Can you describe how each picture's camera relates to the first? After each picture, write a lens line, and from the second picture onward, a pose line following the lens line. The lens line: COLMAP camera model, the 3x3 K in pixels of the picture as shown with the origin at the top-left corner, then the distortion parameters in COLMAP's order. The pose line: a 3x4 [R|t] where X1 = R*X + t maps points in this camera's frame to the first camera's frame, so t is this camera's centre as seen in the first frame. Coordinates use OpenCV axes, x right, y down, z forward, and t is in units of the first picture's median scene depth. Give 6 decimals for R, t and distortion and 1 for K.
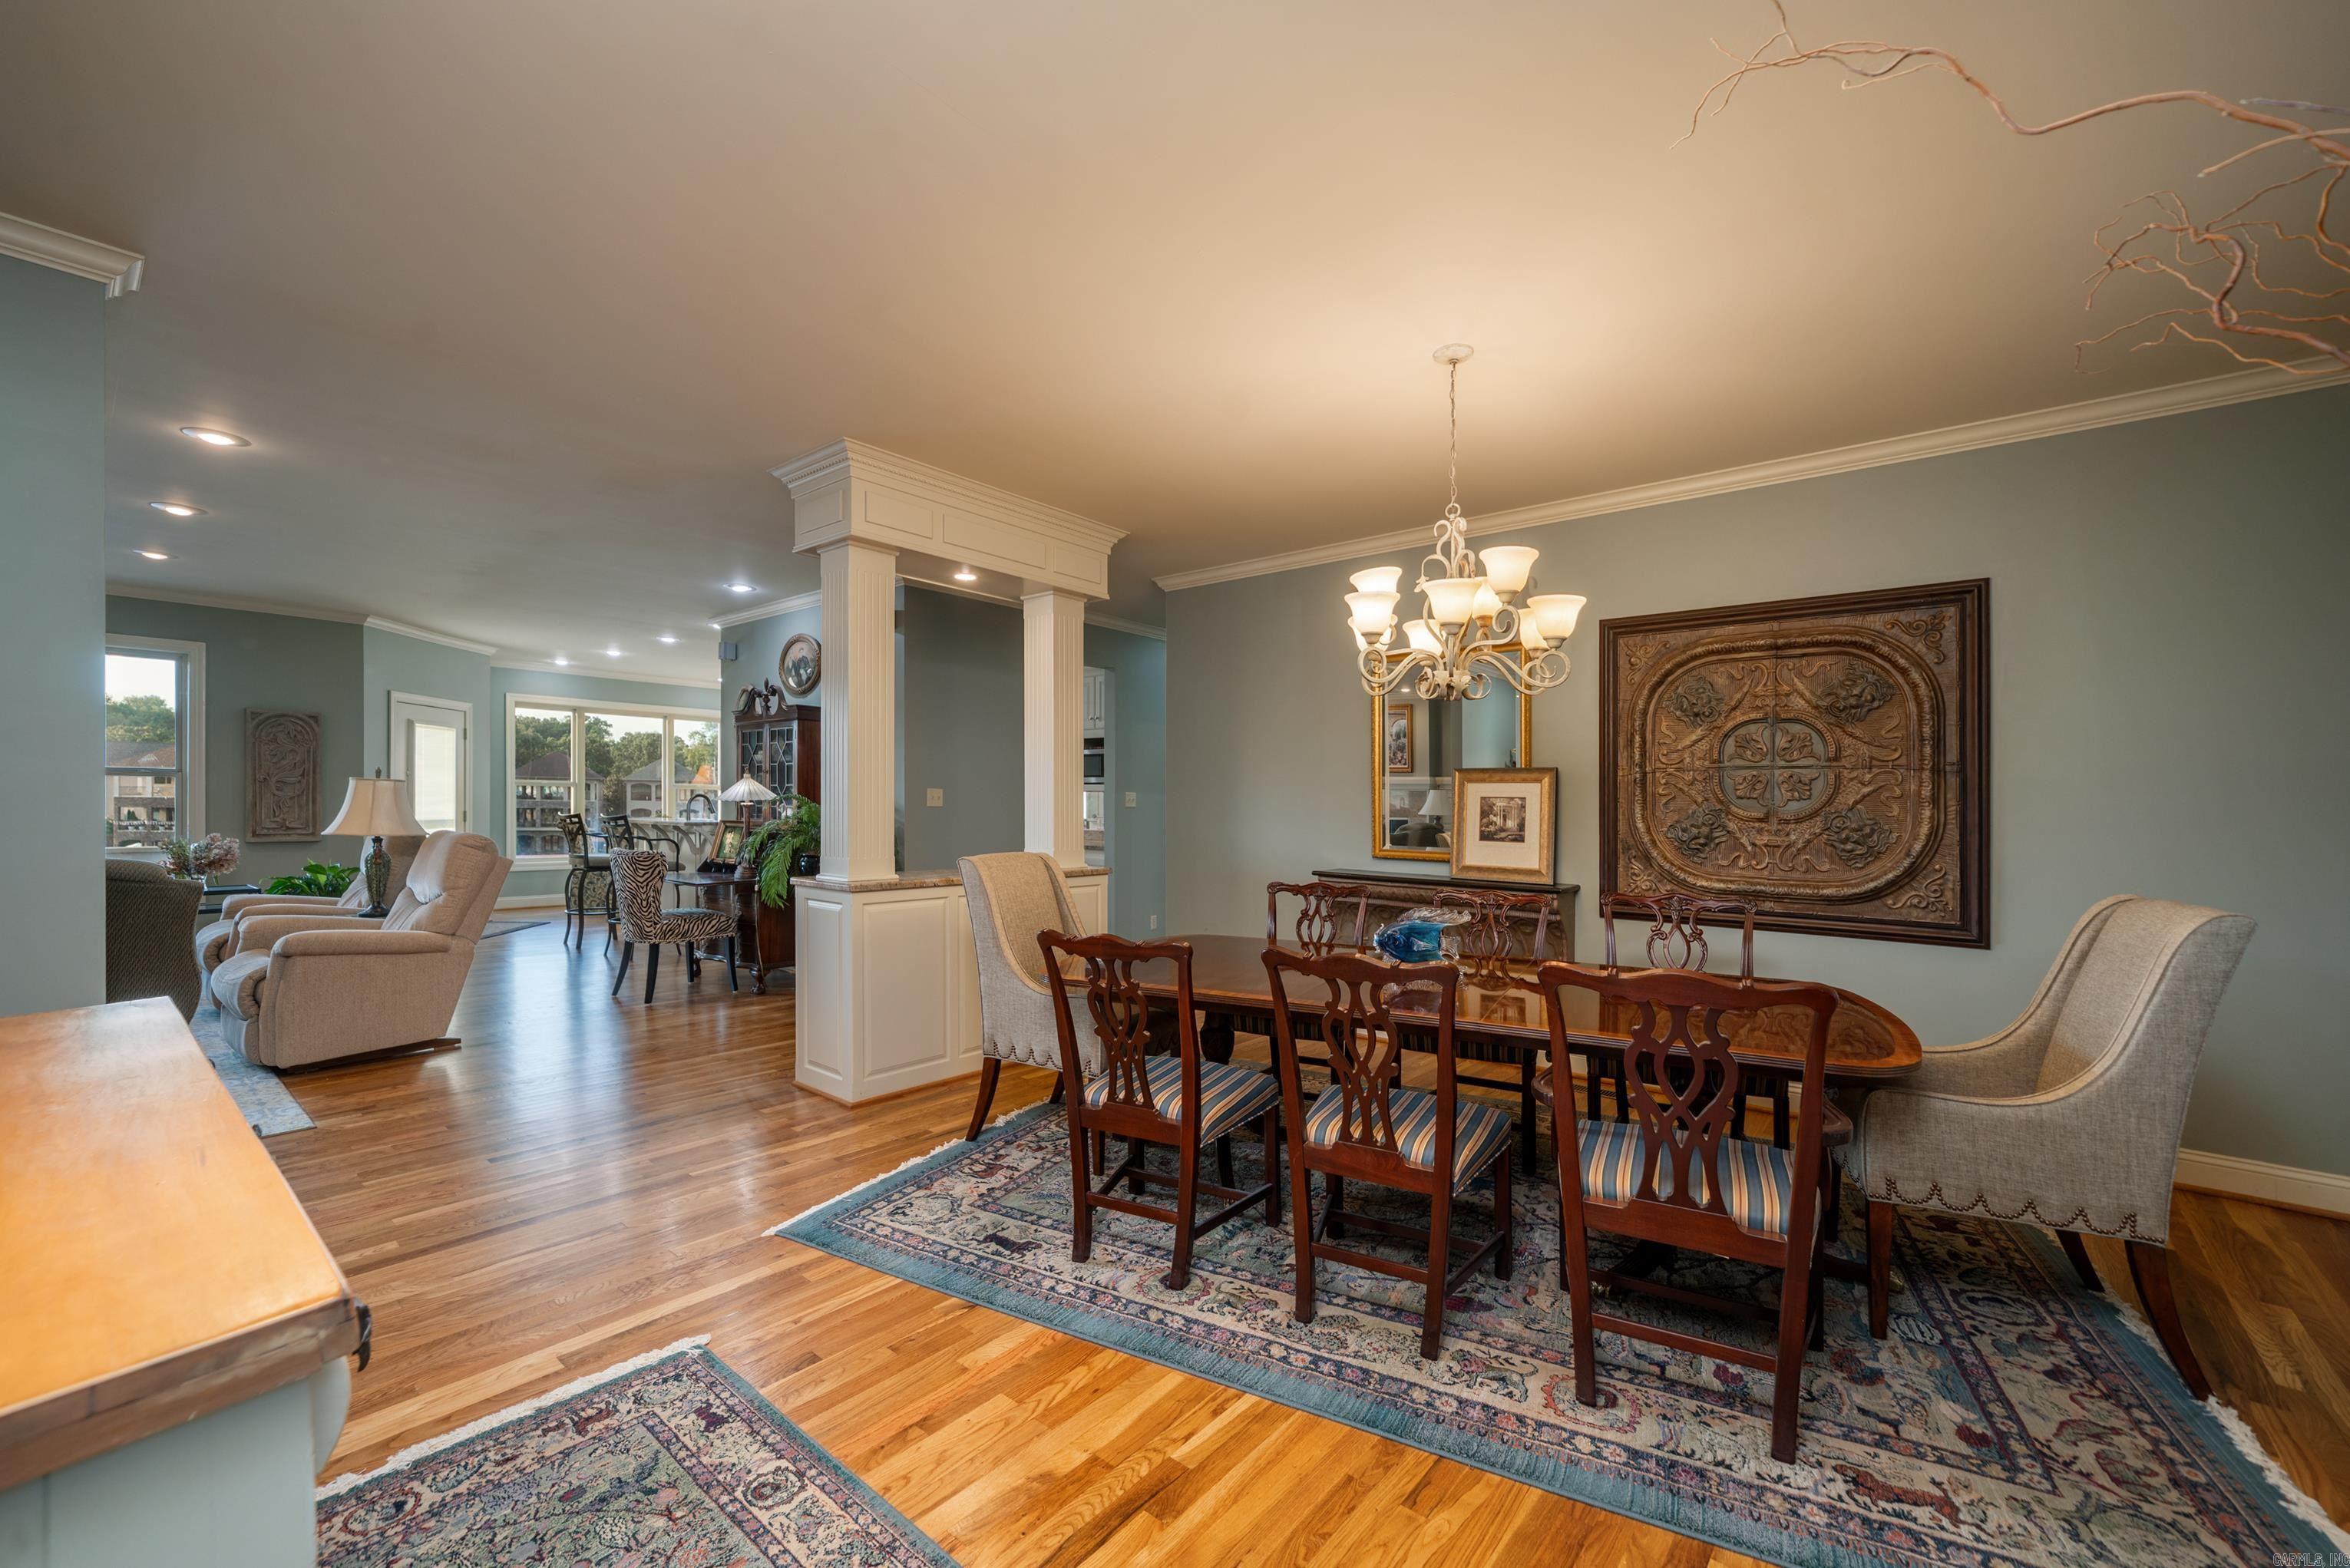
lens RADIAL K [[942.0, 0, 1166.3], [0, 942.0, 806.1], [0, 0, 1]] dist [-0.001591, 0.000561]
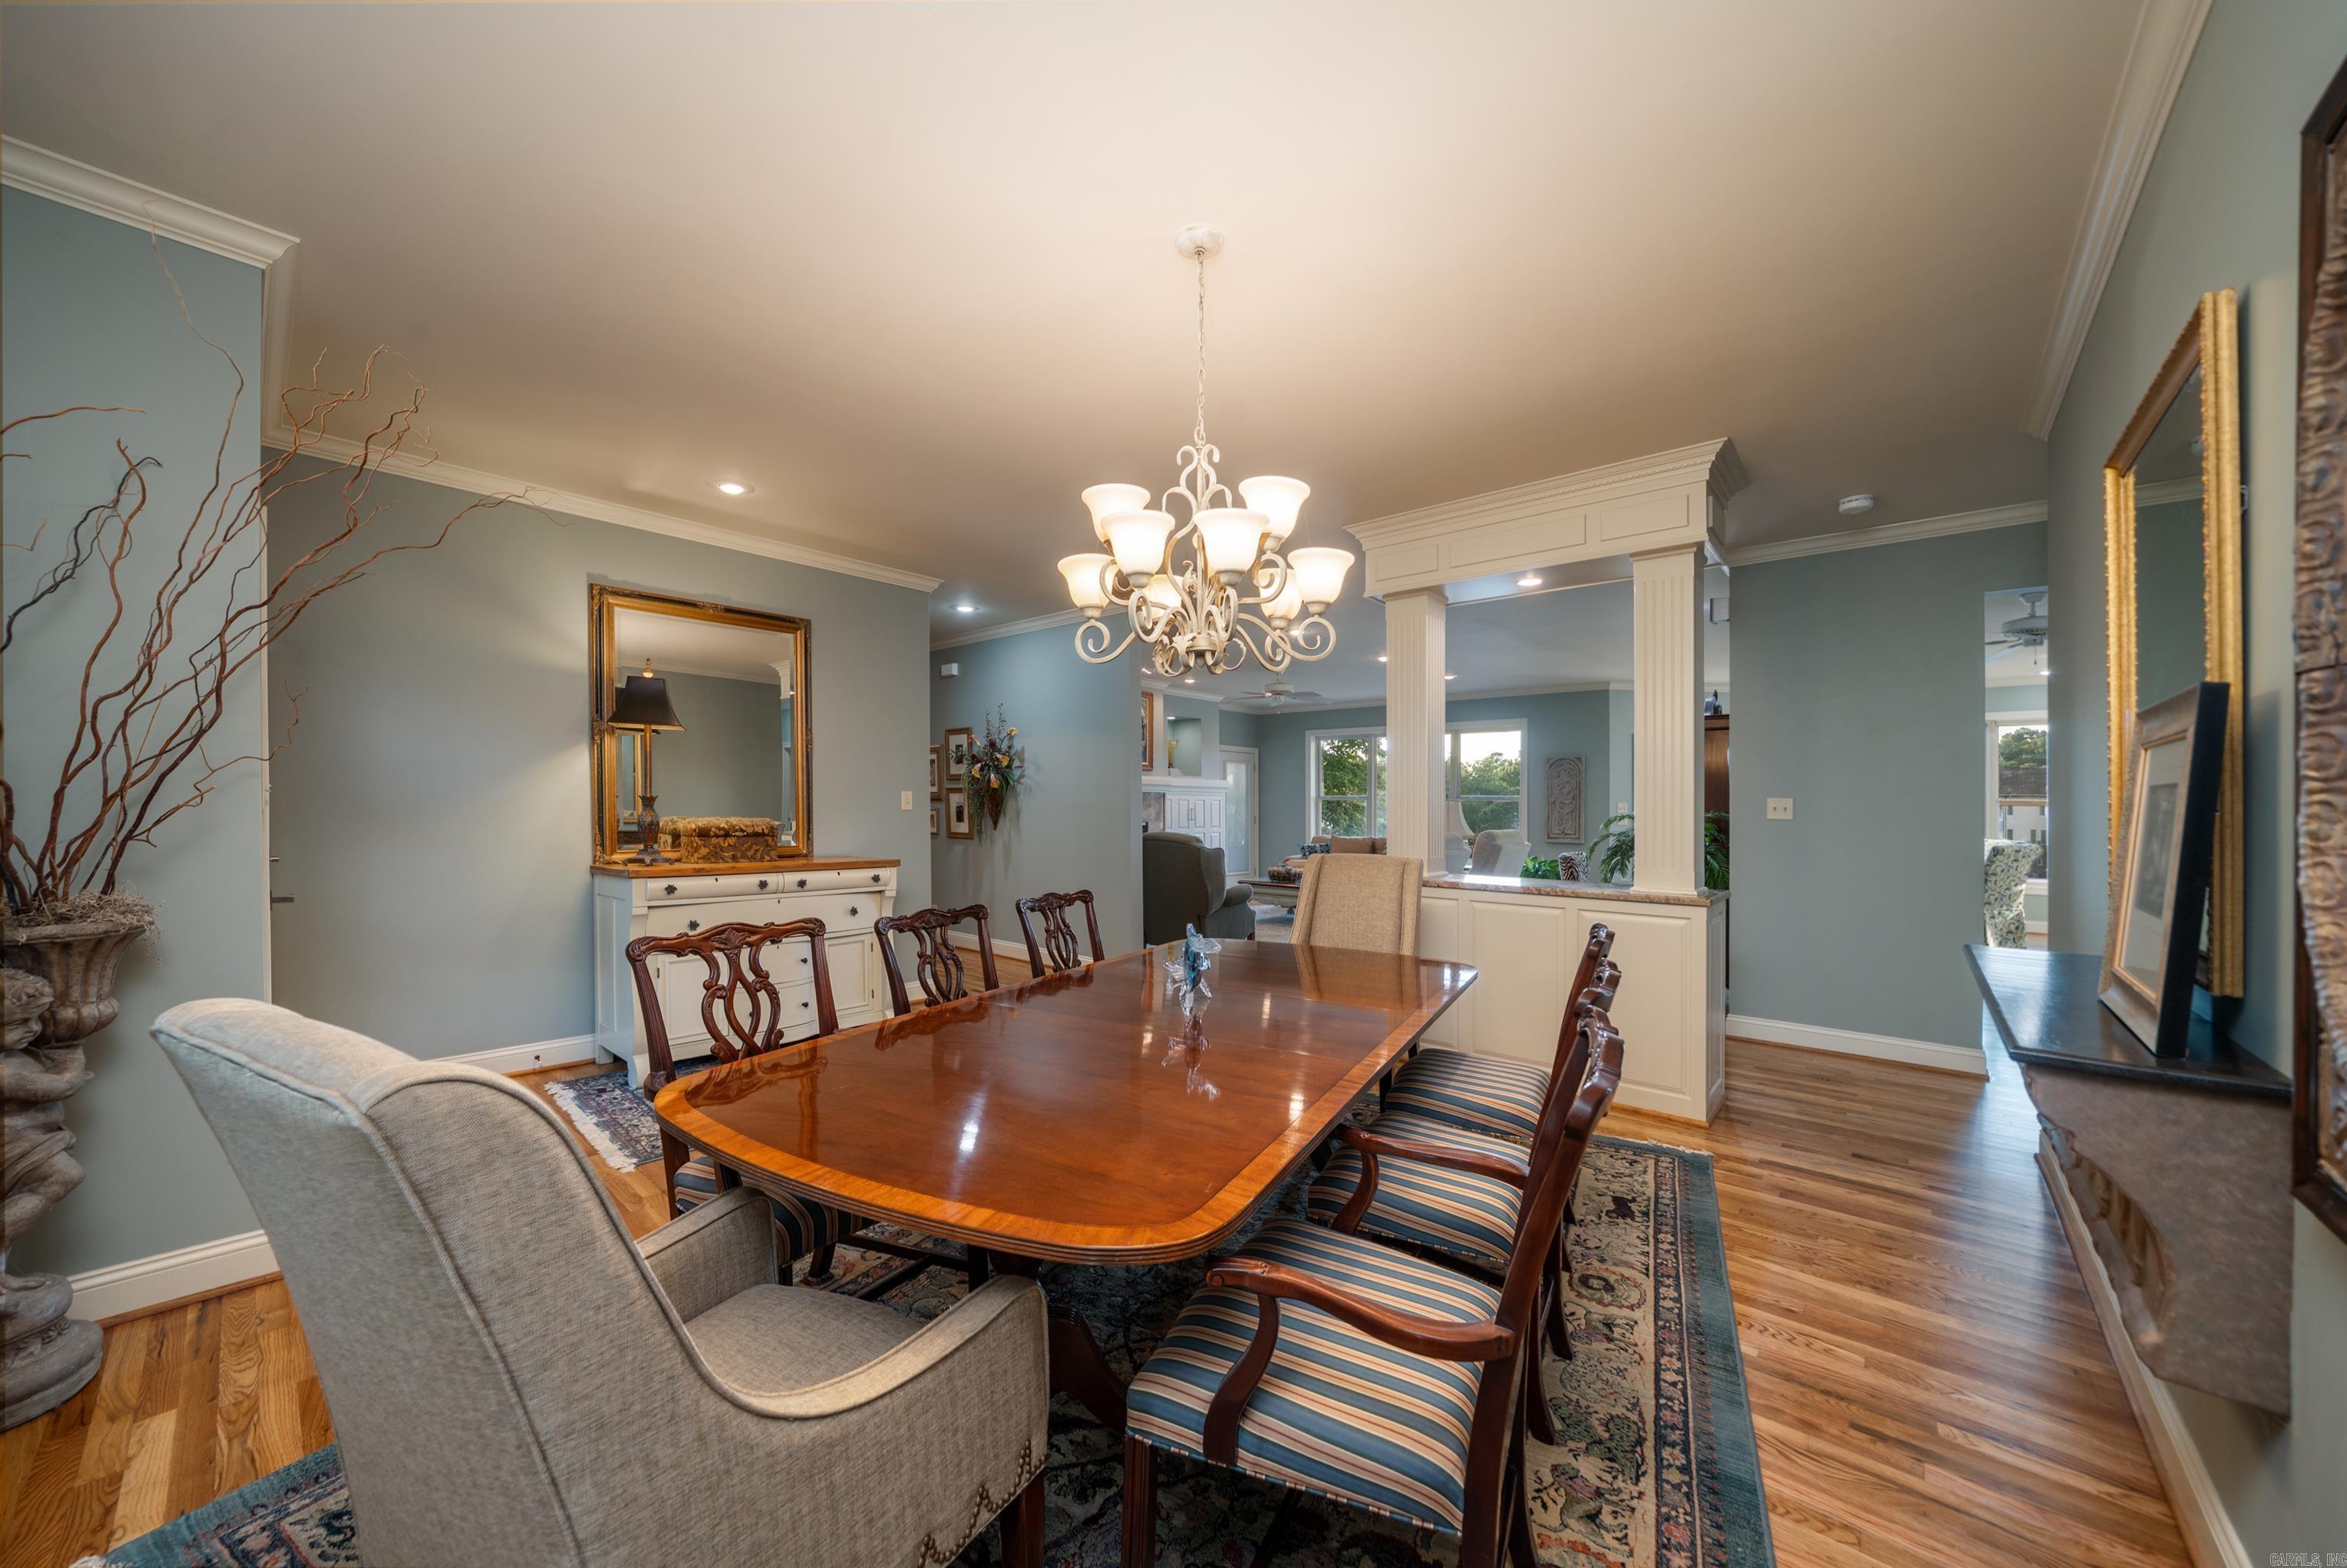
lens RADIAL K [[844.8, 0, 1172.1], [0, 844.8, 789.9], [0, 0, 1]] dist [-0.019451, 0.000019]
pose [[-0.022692, -0.030310, -0.999283, 0.993454], [-0.016822, 0.999410, -0.029932, 0.010236], [0.999601, 0.016131, -0.023189, 0.957510]]
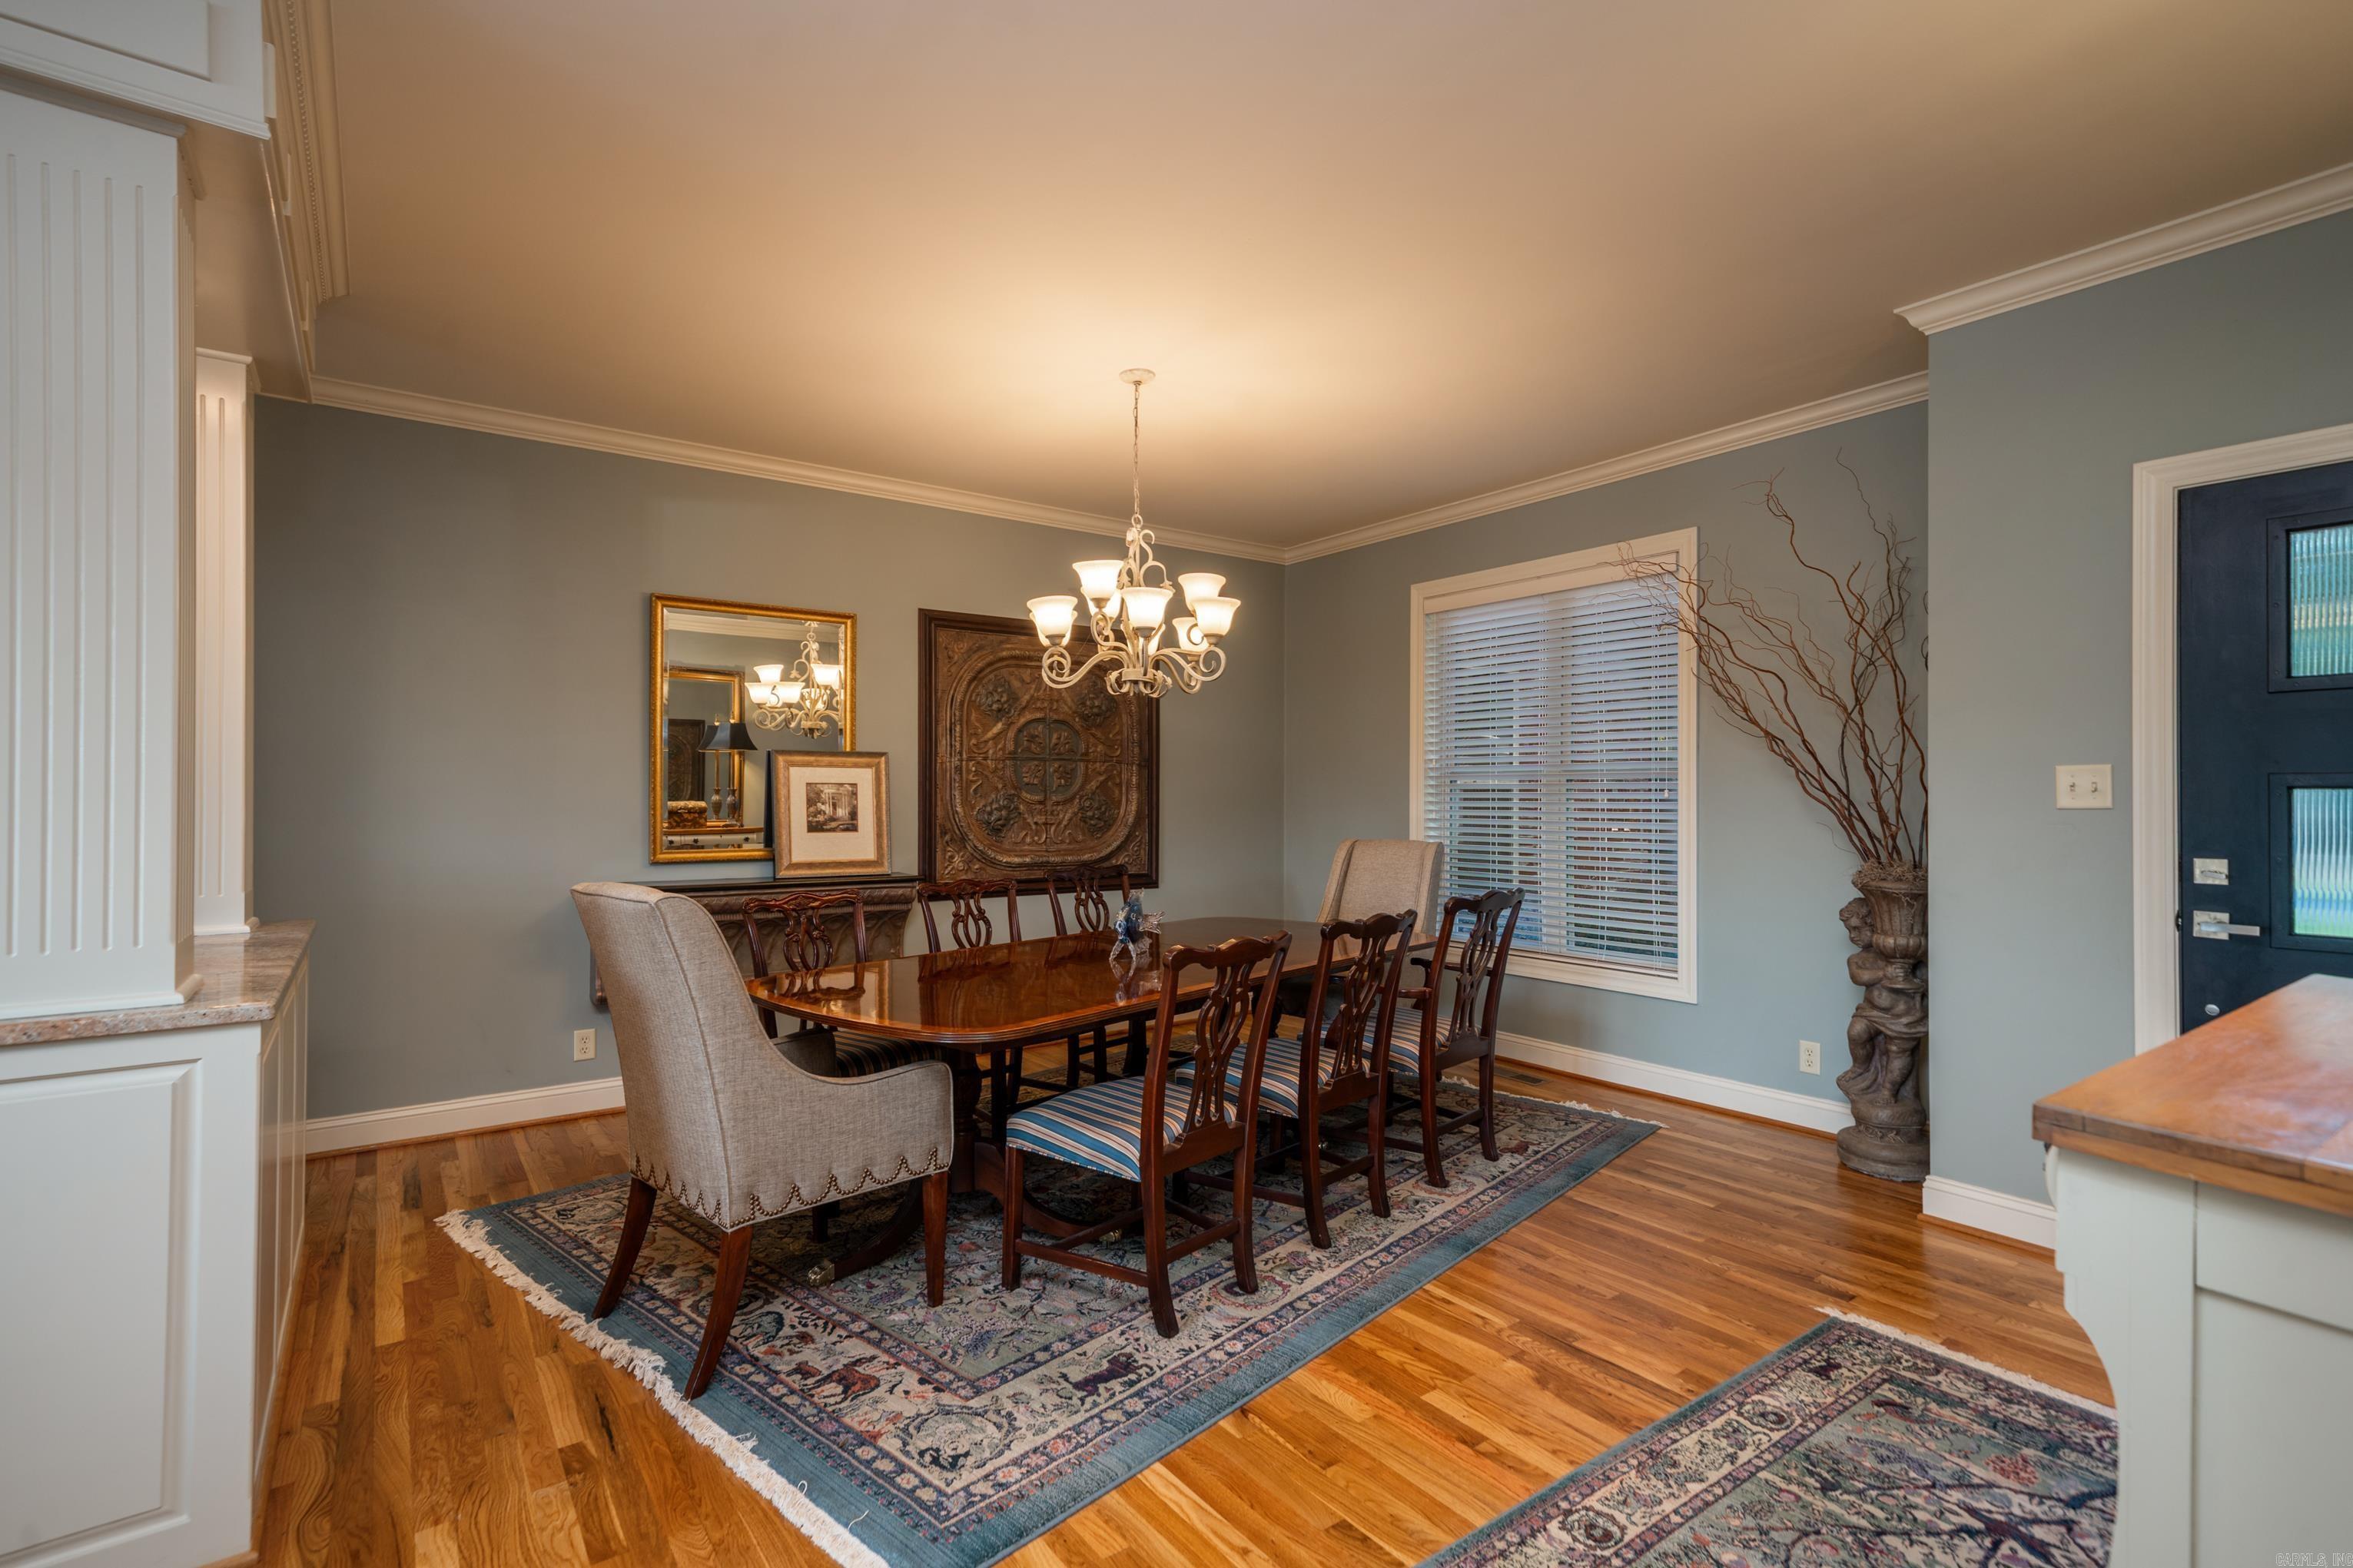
lens RADIAL K [[1104.6, 0, 1176.5], [0, 1104.6, 784.0], [0, 0, 1]] dist [0.015191, 0.000033]
pose [[0.239385, -0.002340, 0.970922, -0.873437], [0.004824, 0.999988, 0.001220, -0.012375], [-0.970913, 0.004392, 0.239393, 0.620407]]
